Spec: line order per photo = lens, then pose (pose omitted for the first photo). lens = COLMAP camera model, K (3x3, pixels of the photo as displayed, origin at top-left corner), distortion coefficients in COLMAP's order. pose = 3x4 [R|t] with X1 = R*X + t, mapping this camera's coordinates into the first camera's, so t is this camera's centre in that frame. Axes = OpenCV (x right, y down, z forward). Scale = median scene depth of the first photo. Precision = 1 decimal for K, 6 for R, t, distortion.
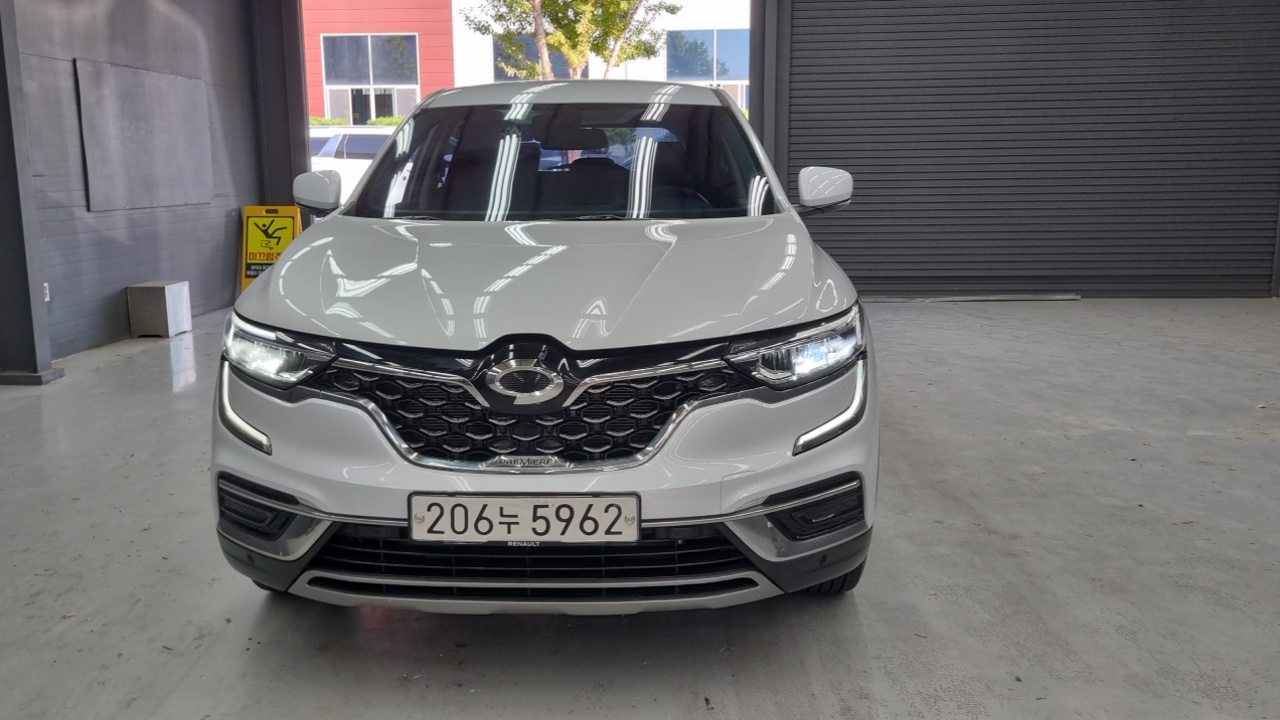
lens RADIAL K [[1007.6, 0, 624.8], [0, 1007.6, 355.1], [0, 0, 1]] dist [0.028104, 0.000407]
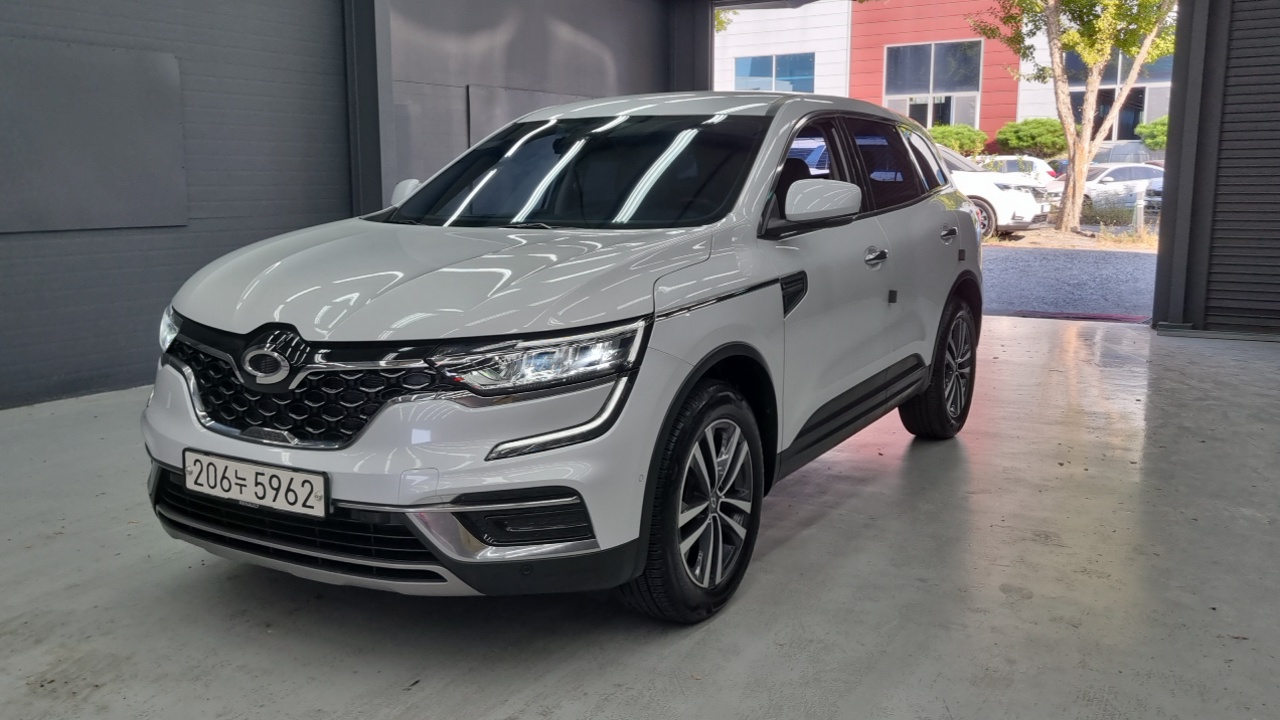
lens RADIAL K [[1008.9, 0, 641.5], [0, 1008.9, 328.1], [0, 0, 1]] dist [0.032877, 0.000761]
pose [[0.896583, 0.071415, -0.437079, 0.787220], [-0.085922, 0.996211, -0.013479, -0.035895], [0.434460, 0.049640, 0.899322, 0.143552]]
